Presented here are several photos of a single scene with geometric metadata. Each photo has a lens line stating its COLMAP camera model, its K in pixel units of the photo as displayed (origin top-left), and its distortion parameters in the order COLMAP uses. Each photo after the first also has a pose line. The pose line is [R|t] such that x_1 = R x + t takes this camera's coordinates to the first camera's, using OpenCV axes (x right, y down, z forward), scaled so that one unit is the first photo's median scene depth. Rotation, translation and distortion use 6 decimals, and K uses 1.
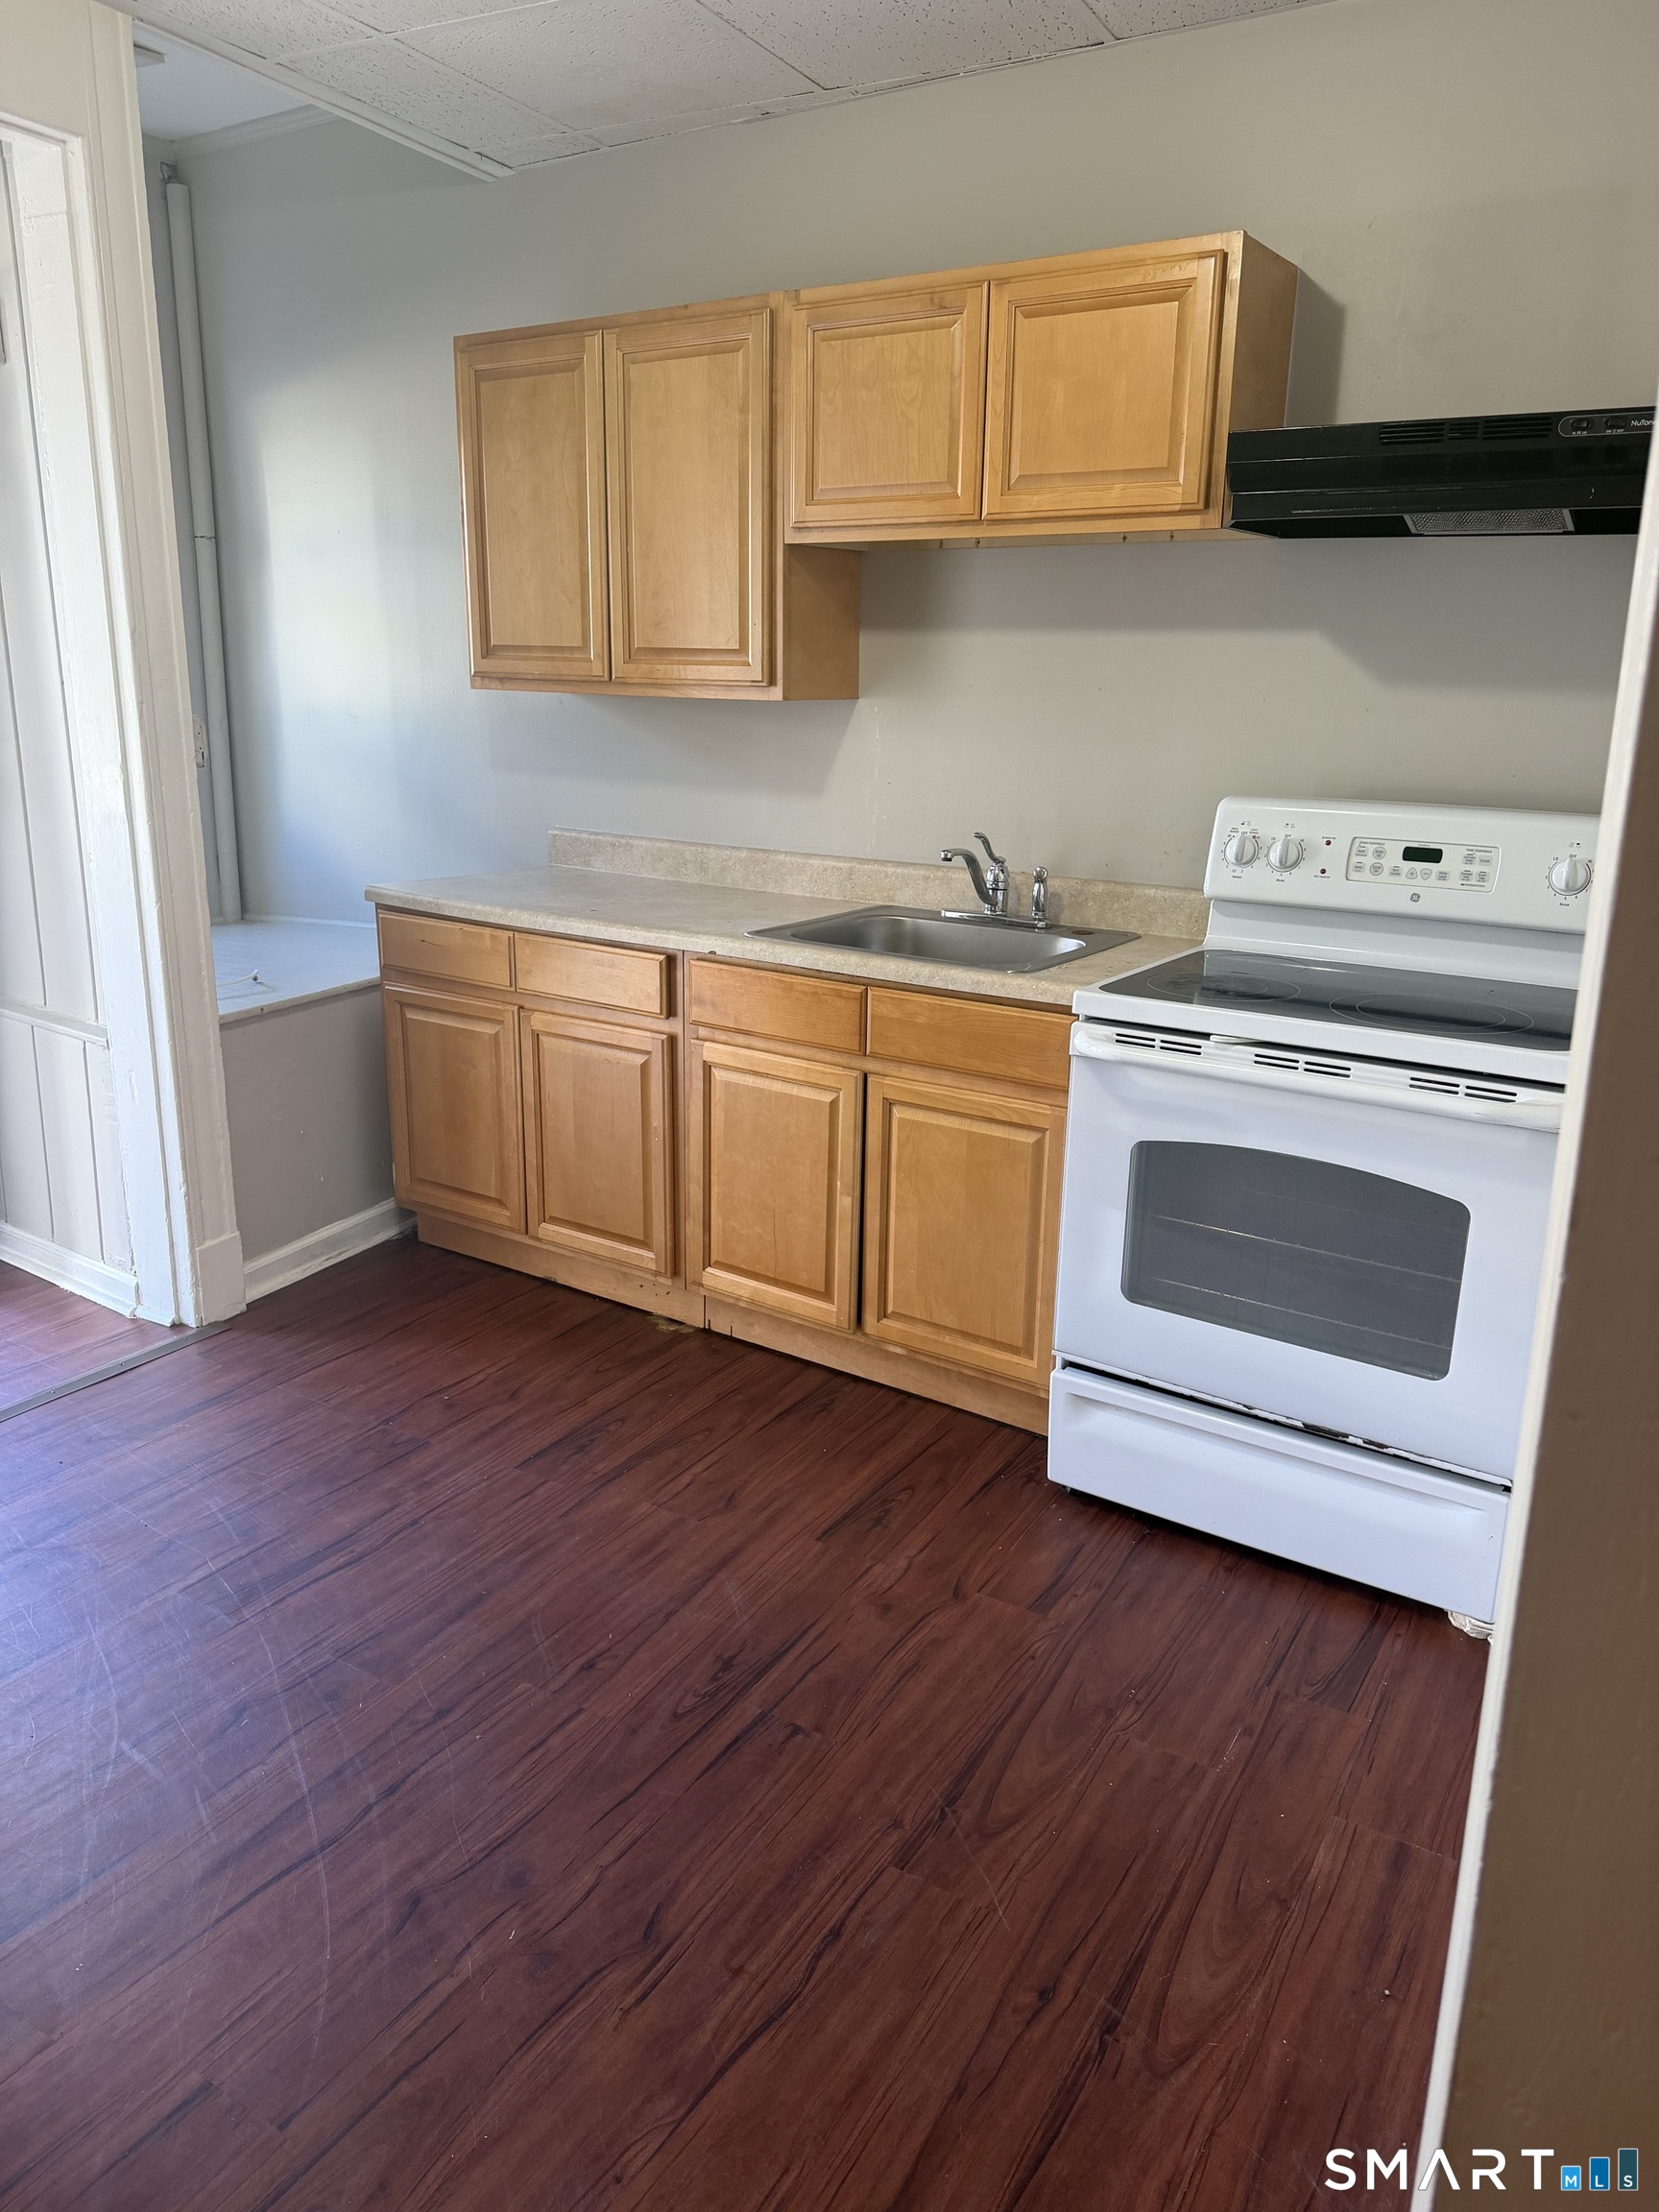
lens RADIAL K [[1528.6, 0, 829.5], [0, 1528.6, 1106.0], [0, 0, 1]] dist [0.082625, -0.110507]
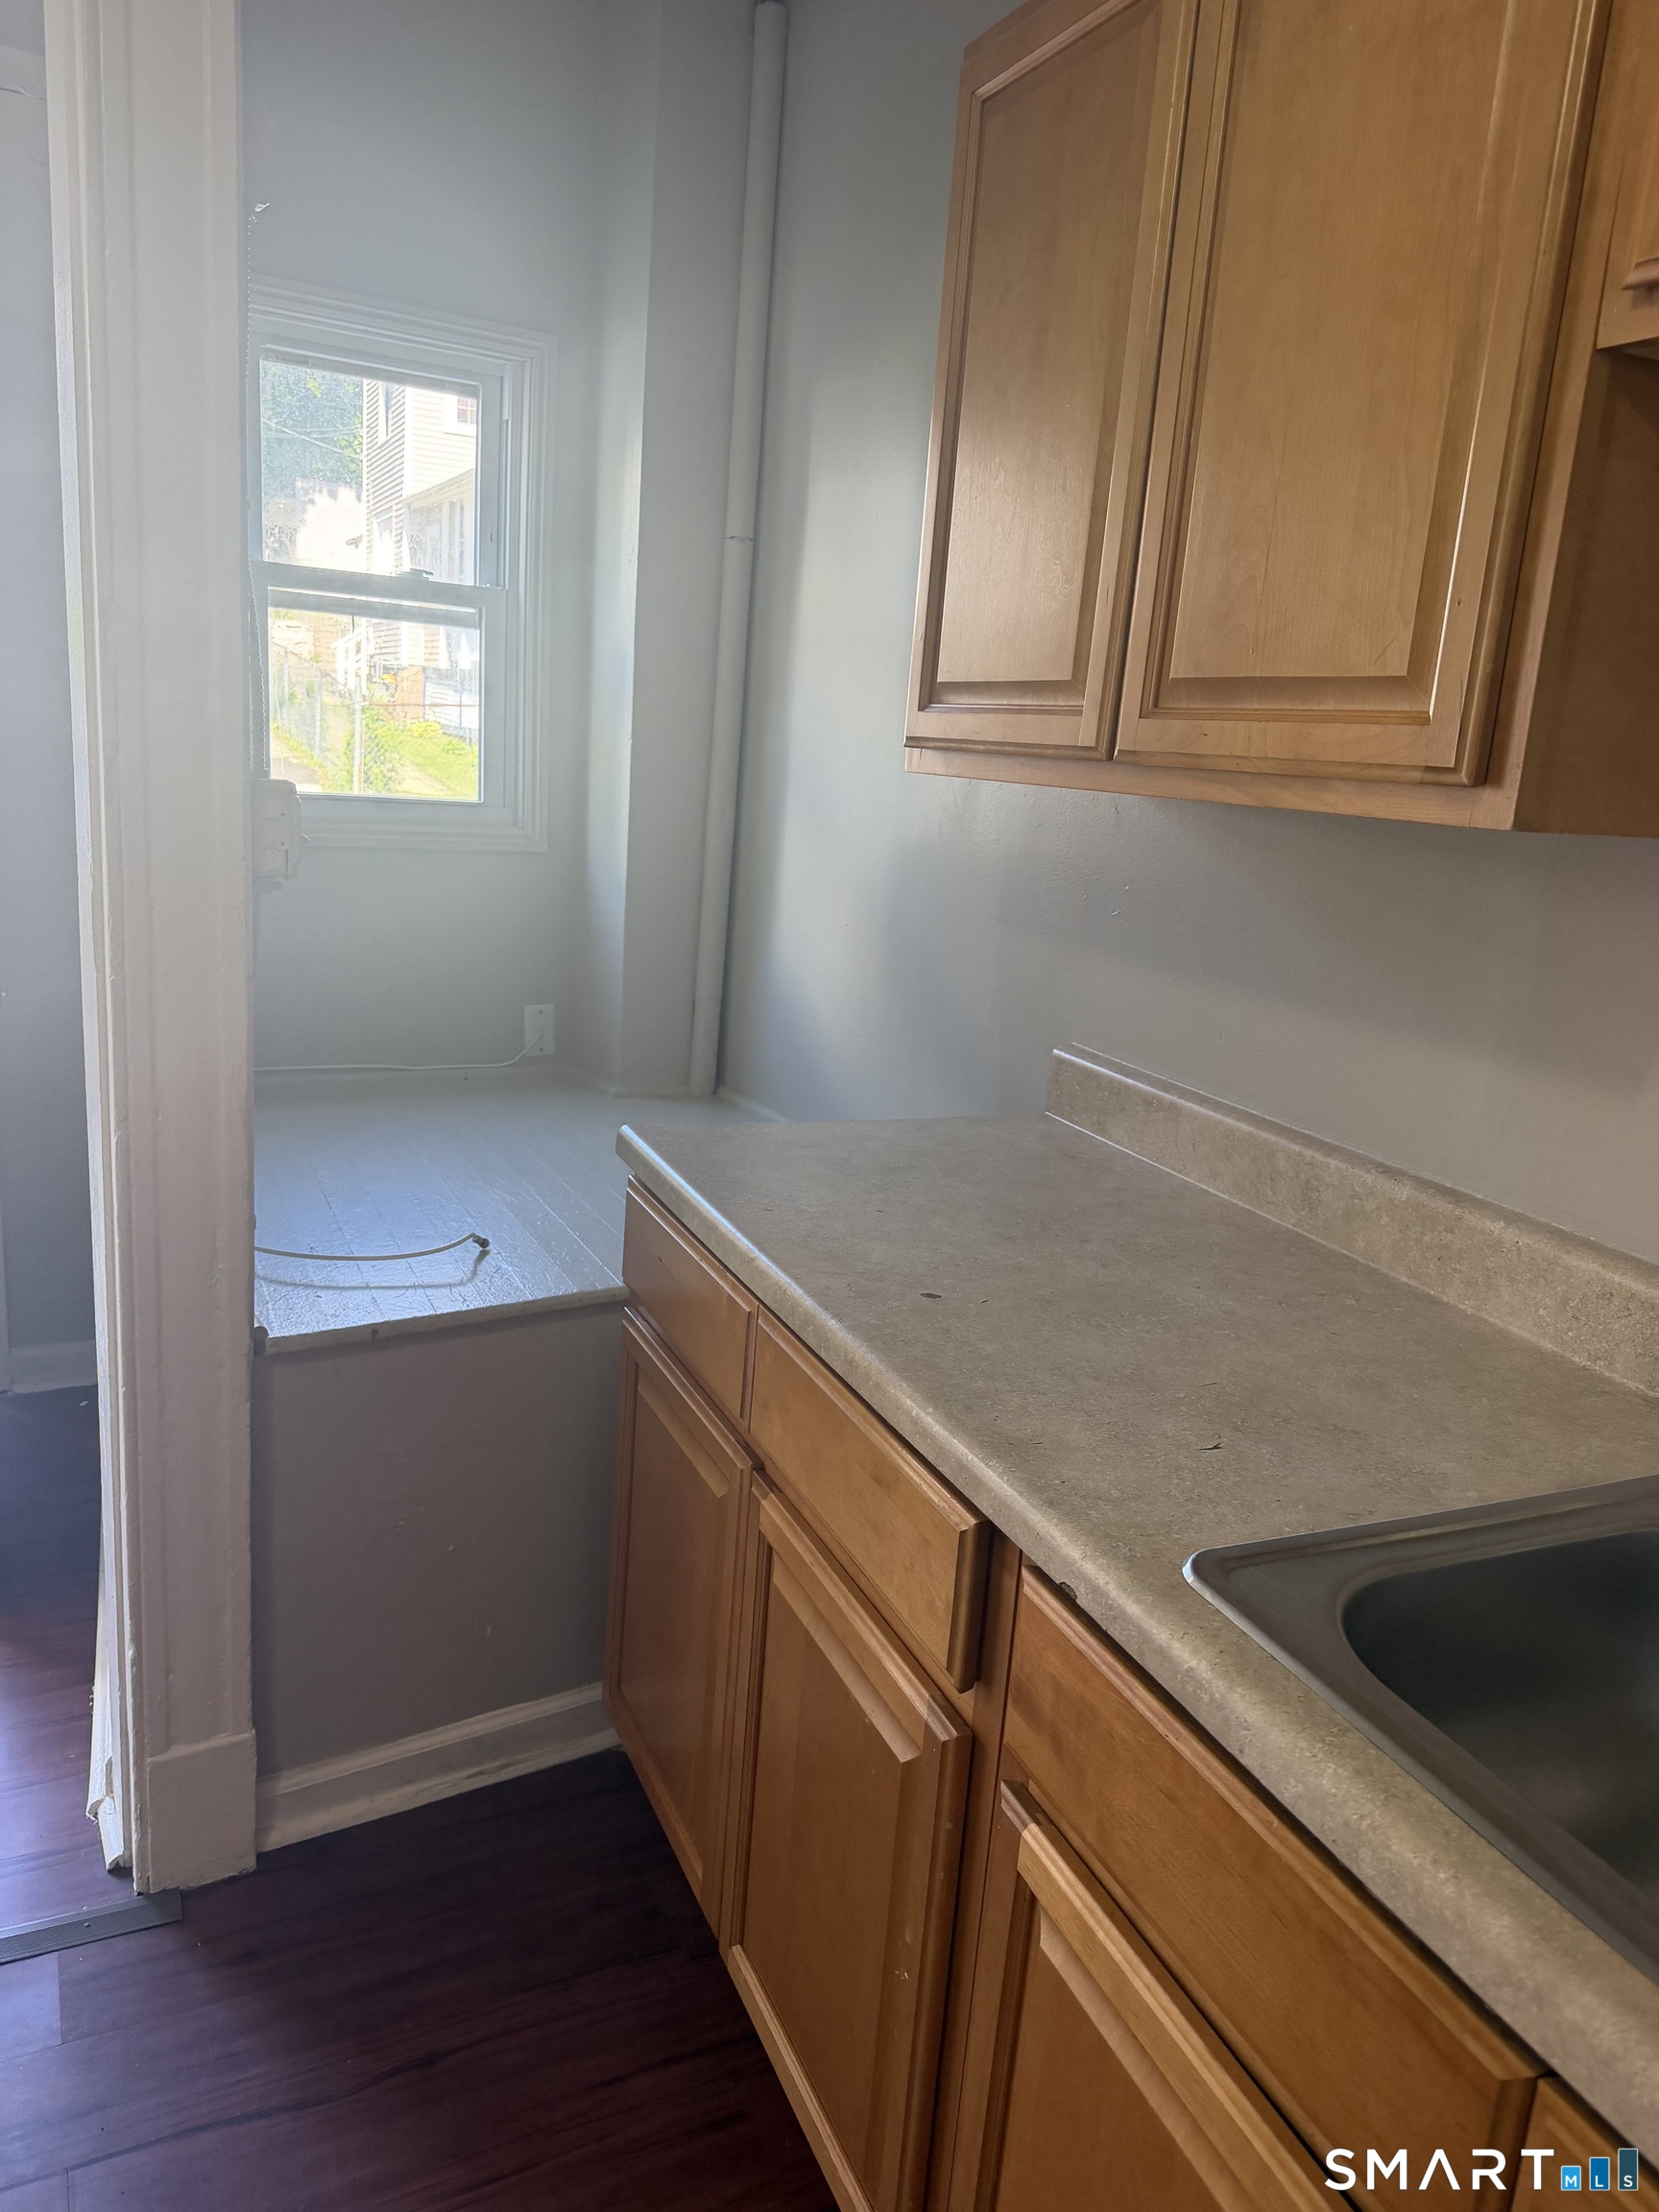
lens RADIAL K [[1528.6, 0, 829.5], [0, 1528.6, 1106.0], [0, 0, 1]] dist [0.082625, -0.110507]
pose [[0.839185, 0.165716, -0.517984, 0.027039], [-0.201045, 0.979504, -0.012346, -0.166831], [0.505322, 0.114498, 0.855301, 0.627882]]
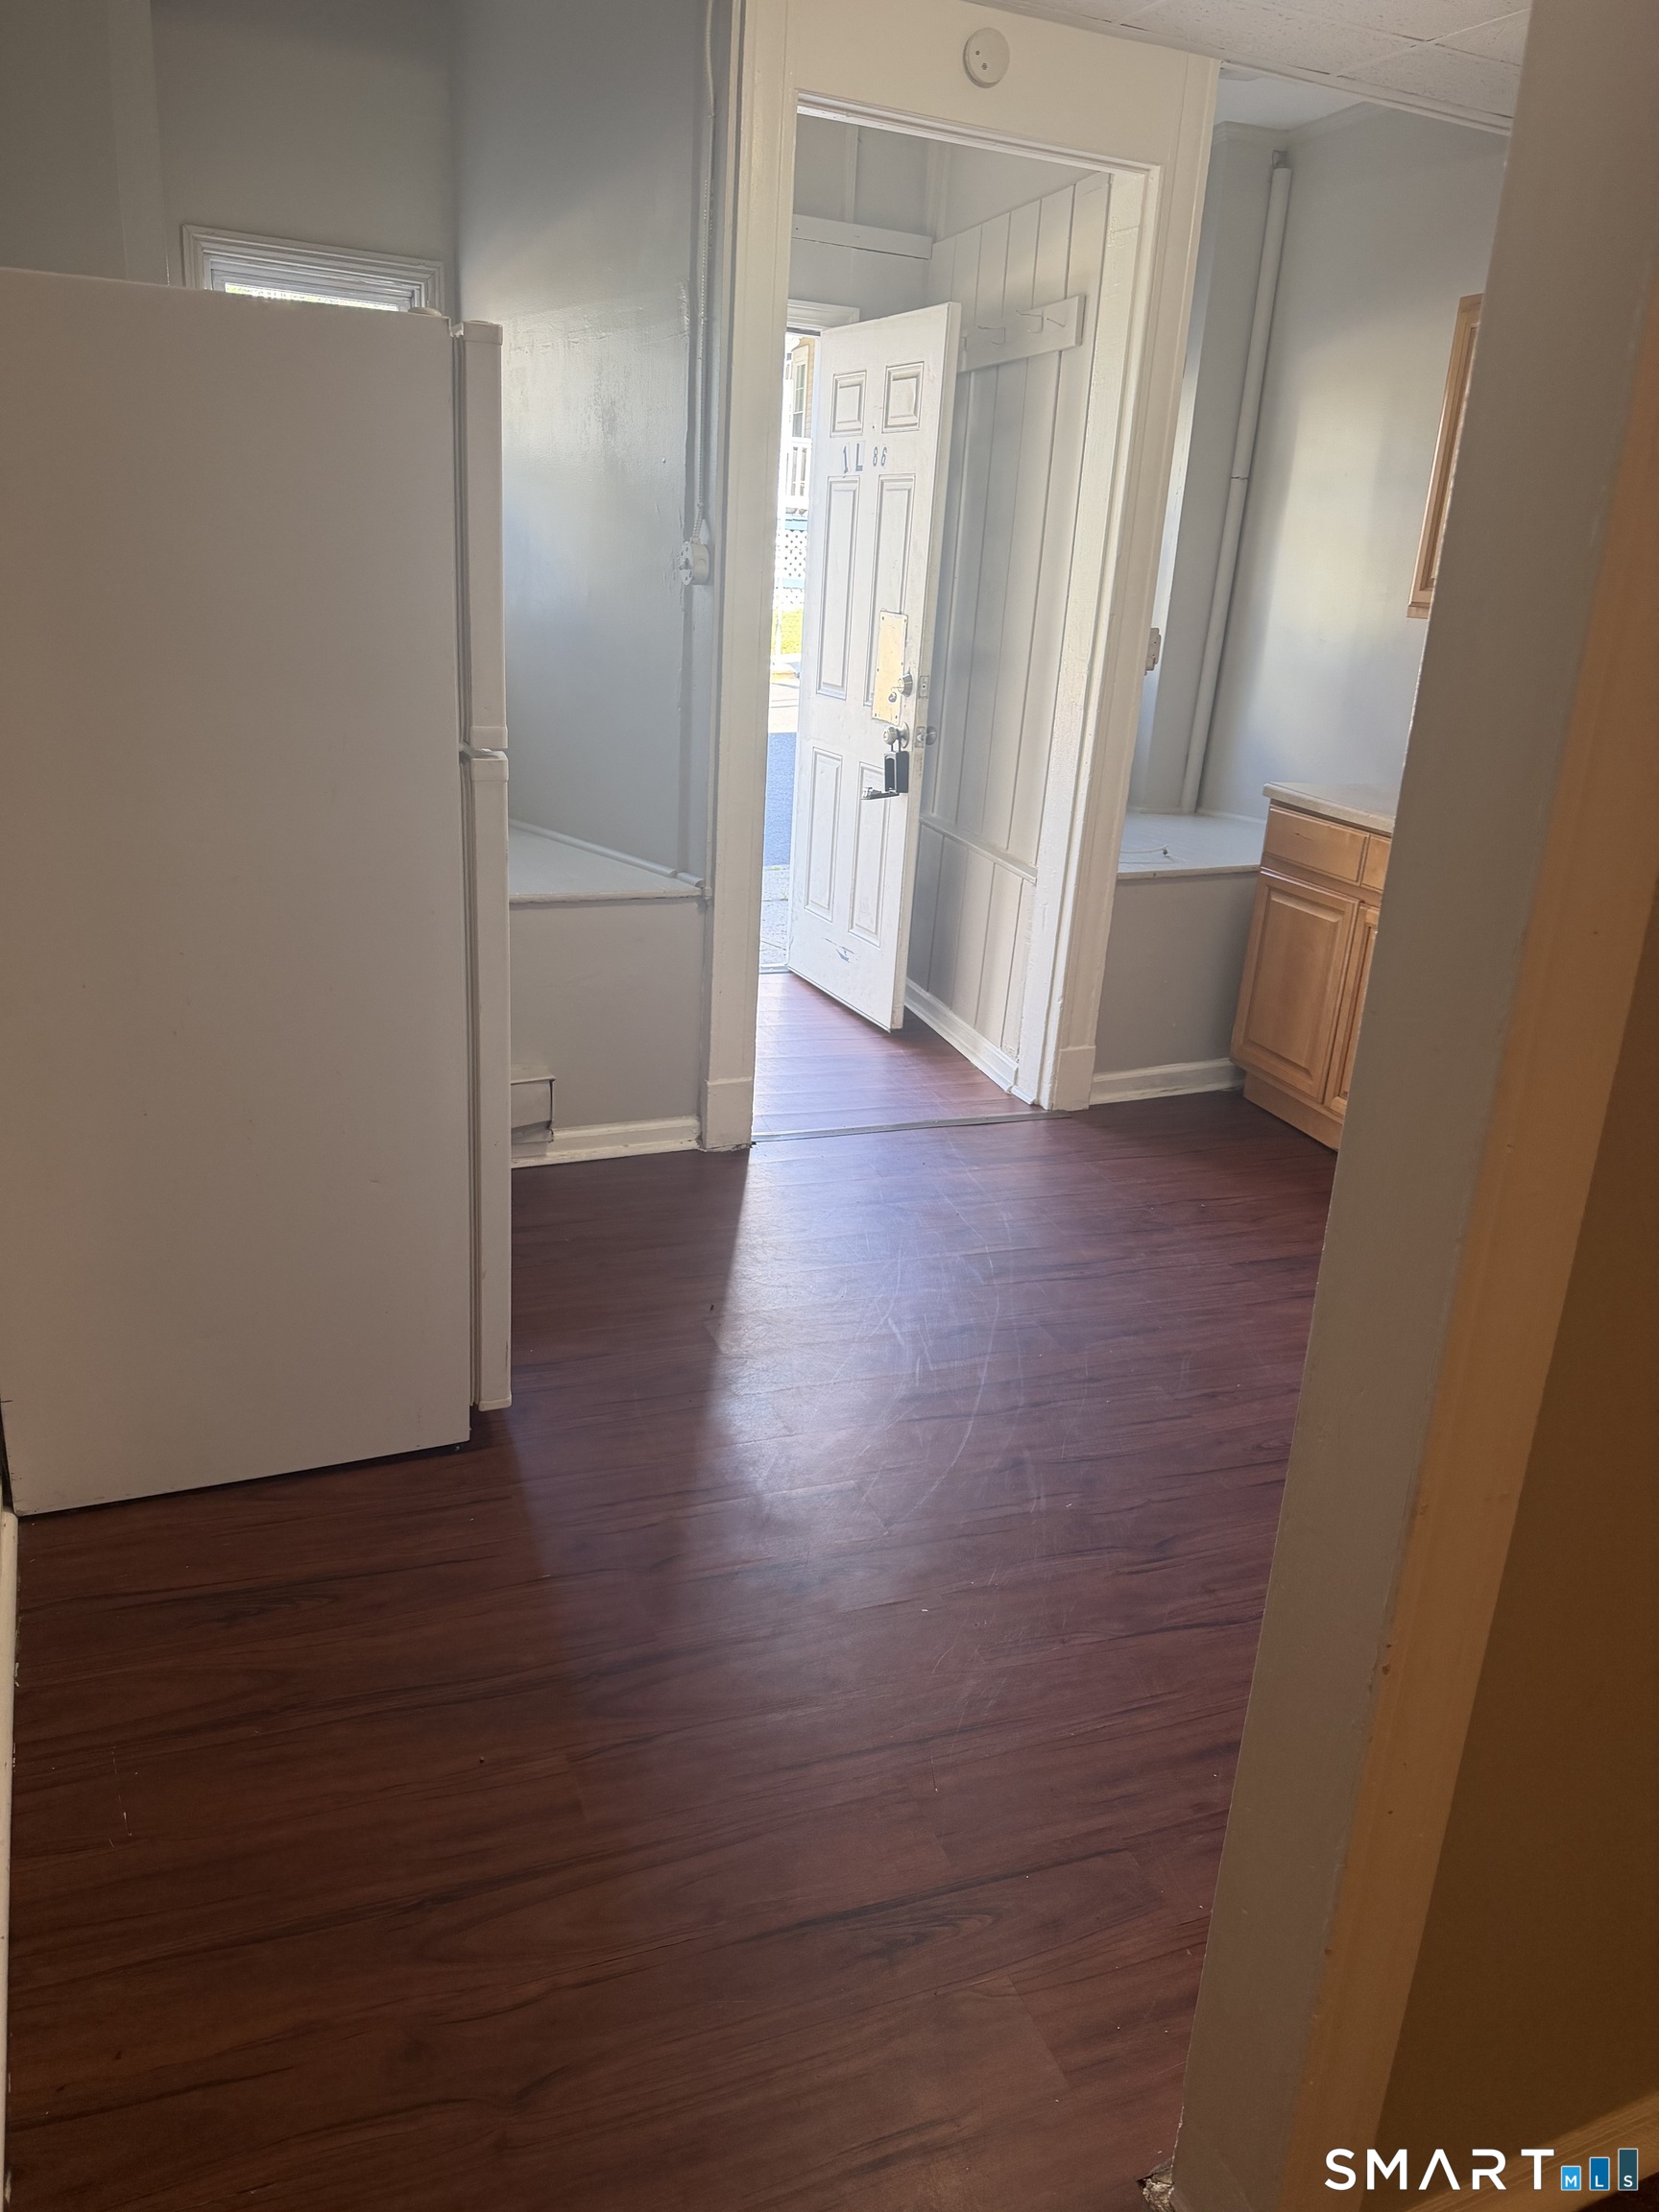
lens RADIAL K [[1528.6, 0, 829.5], [0, 1528.6, 1106.0], [0, 0, 1]] dist [0.082625, -0.110507]
pose [[0.784912, 0.230465, -0.575151, 0.177891], [-0.210880, 0.972199, 0.101775, 0.048266], [0.582617, 0.041403, 0.811692, -0.136366]]
